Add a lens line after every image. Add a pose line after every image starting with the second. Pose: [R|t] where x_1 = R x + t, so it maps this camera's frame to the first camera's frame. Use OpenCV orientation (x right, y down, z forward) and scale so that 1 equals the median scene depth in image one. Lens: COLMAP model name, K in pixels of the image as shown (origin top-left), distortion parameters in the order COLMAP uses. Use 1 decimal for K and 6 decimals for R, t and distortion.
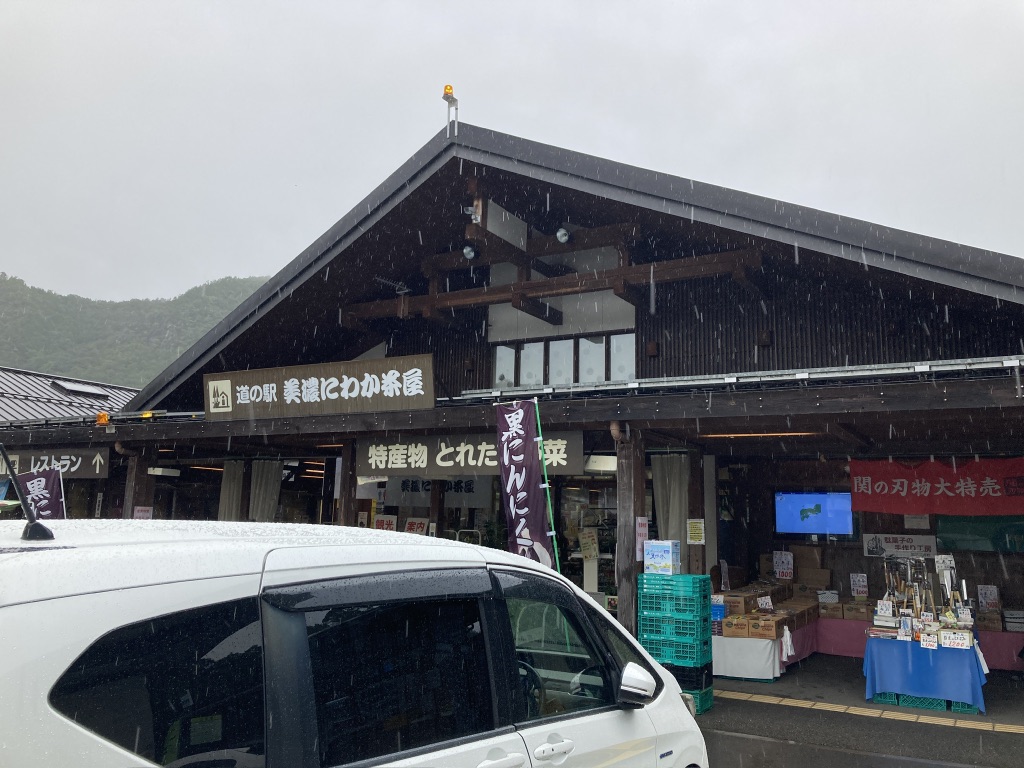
lens RADIAL K [[824.7, 0, 517.5], [0, 824.7, 370.1], [0, 0, 1]] dist [0.099449, -0.201213]
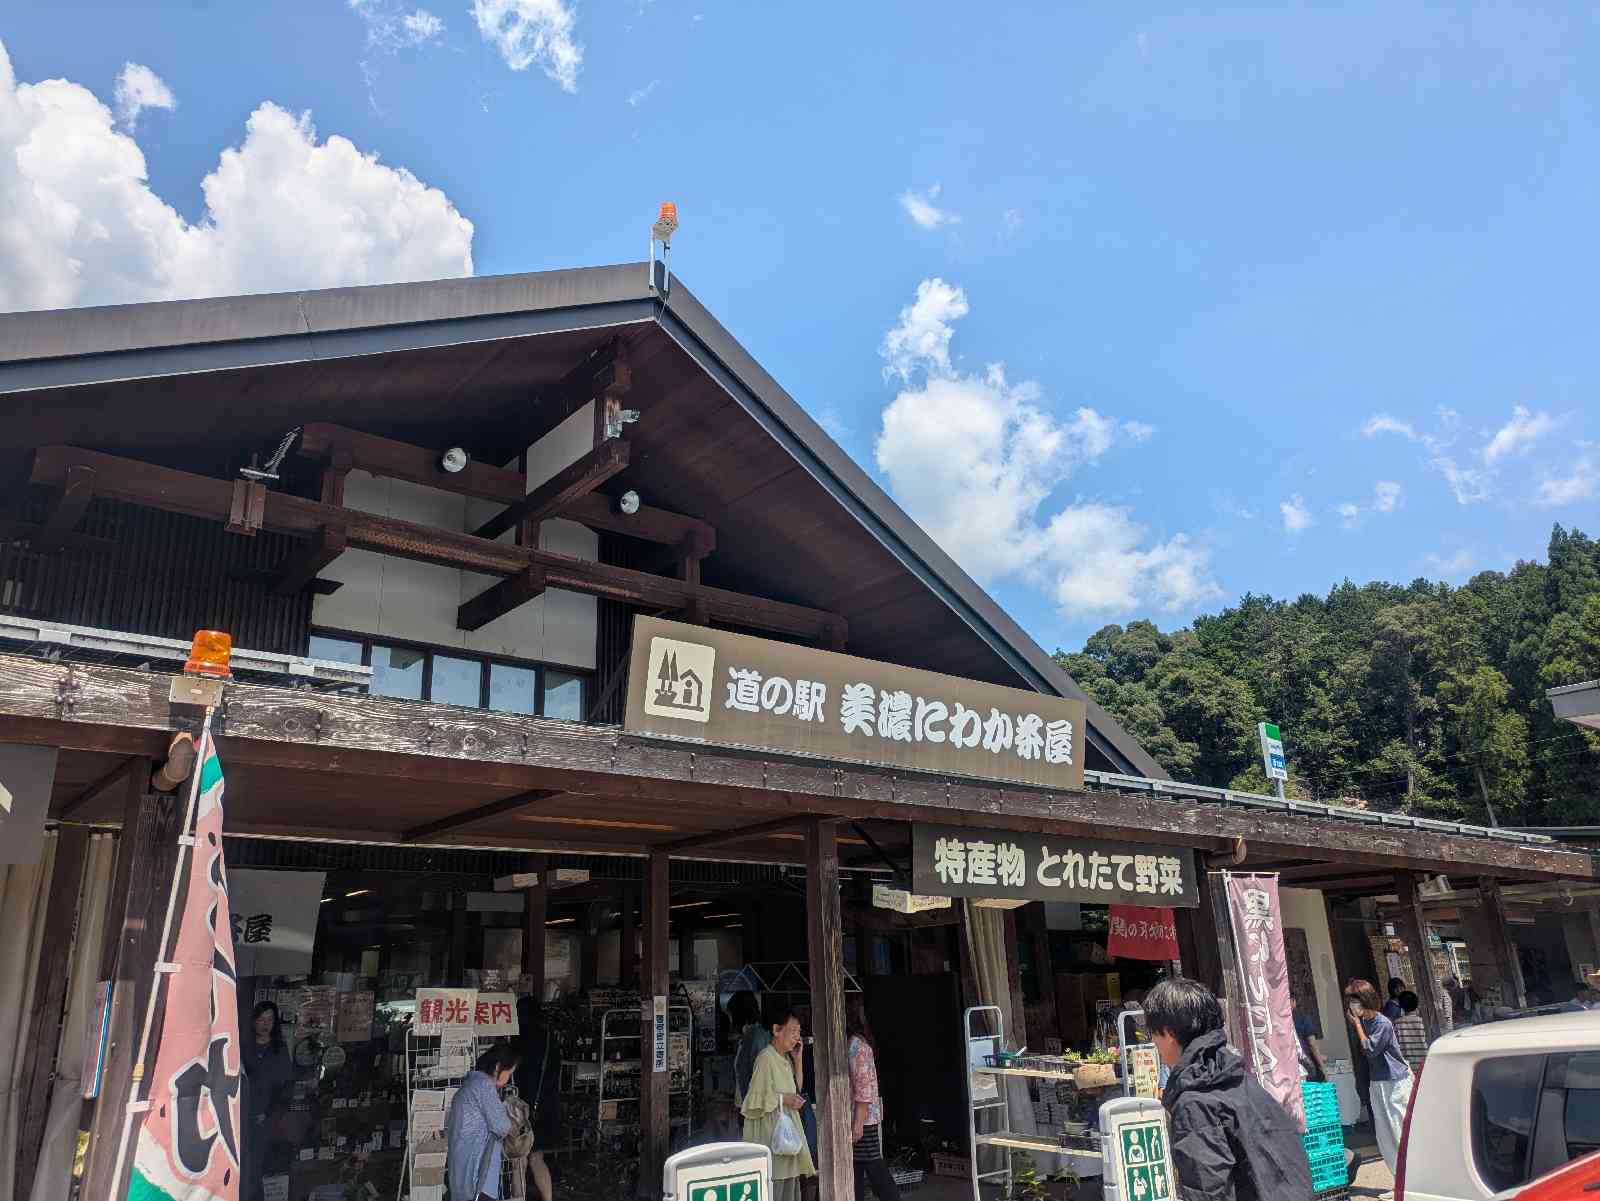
lens RADIAL K [[1170.5, 0, 754.7], [0, 1170.5, 603.3], [0, 0, 1]] dist [0.051147, -0.002003]
pose [[0.387889, 0.257079, 0.885128, -0.947089], [-0.129710, 0.965984, -0.223720, 0.130958], [-0.912533, -0.028032, 0.408041, 0.809009]]
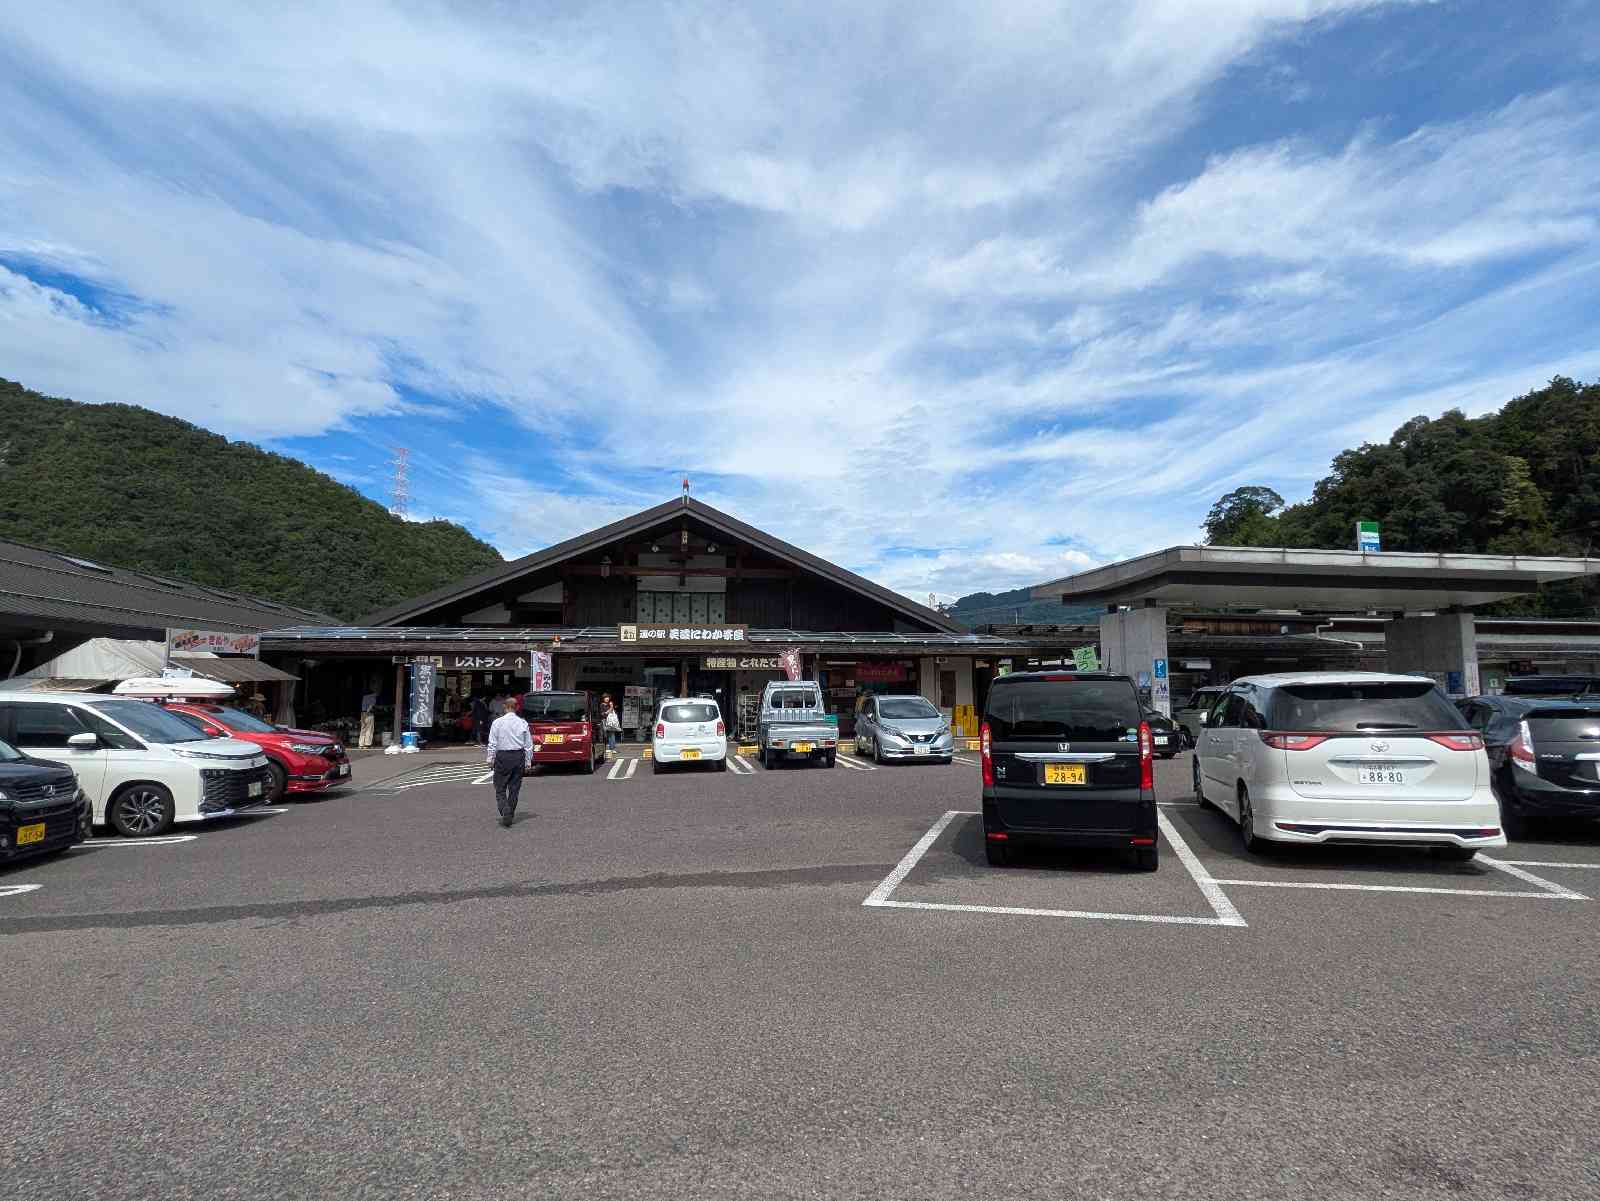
lens RADIAL K [[802.5, 0, 813.1], [0, 802.5, 601.0], [0, 0, 1]] dist [-0.004049, -0.000541]
pose [[0.764757, 0.043262, 0.642865, -1.475028], [-0.093603, 0.994618, 0.044418, -0.210436], [-0.637483, -0.094143, 0.764691, -0.990169]]
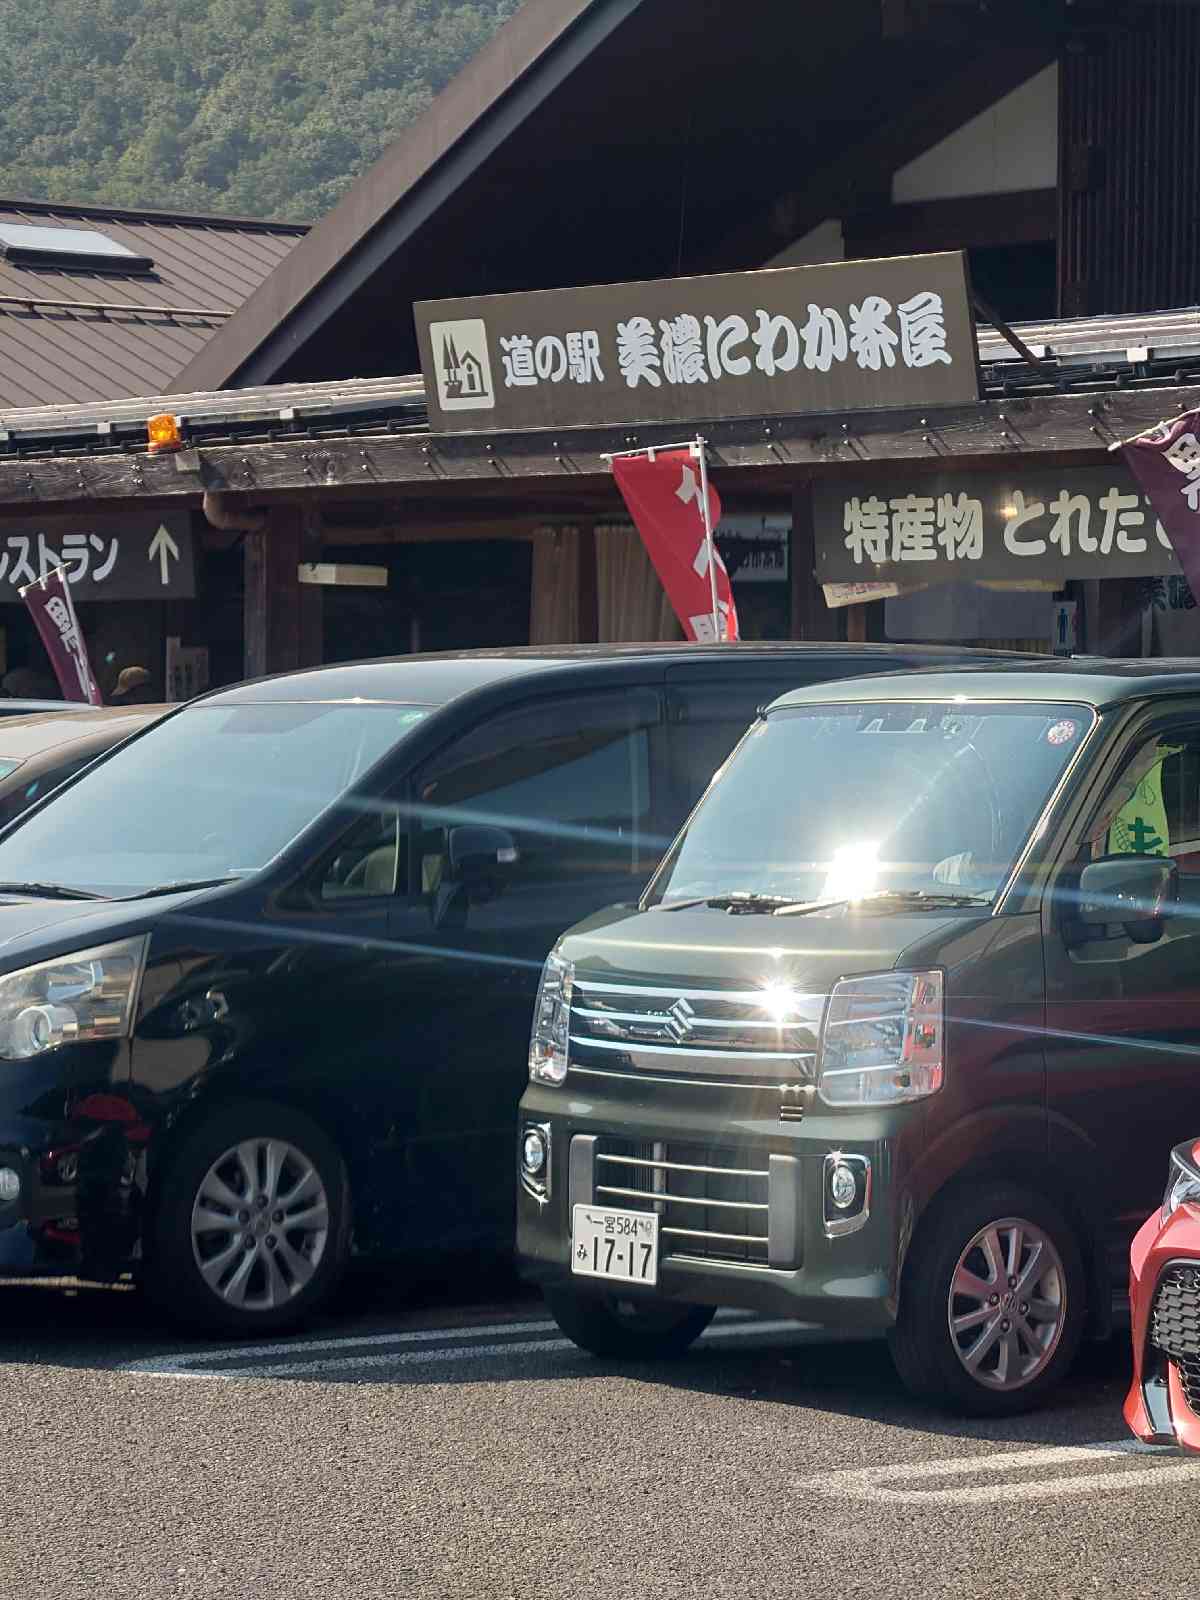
lens RADIAL K [[5013.5, 0, 600.0], [0, 5013.5, 800.0], [0, 0, 1]] dist [0.188822, 0.387807]
pose [[0.934509, -0.010566, -0.355784, 0.499826], [0.077861, 0.981420, 0.175366, -0.172557], [0.347320, -0.191583, 0.917968, -1.069772]]
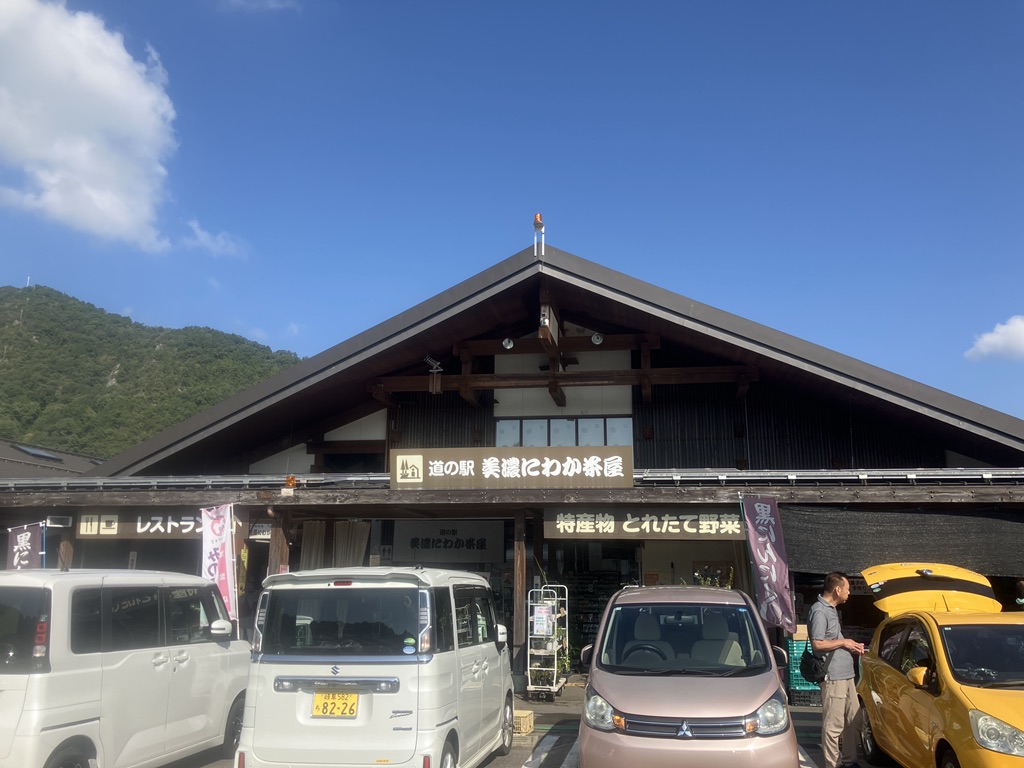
lens RADIAL K [[824.7, 0, 517.5], [0, 824.7, 370.1], [0, 0, 1]] dist [0.099449, -0.201213]
pose [[0.940904, 0.066235, 0.332134, -0.673276], [-0.047313, 0.996779, -0.064748, -0.042670], [-0.335353, 0.045207, 0.941007, -0.171431]]
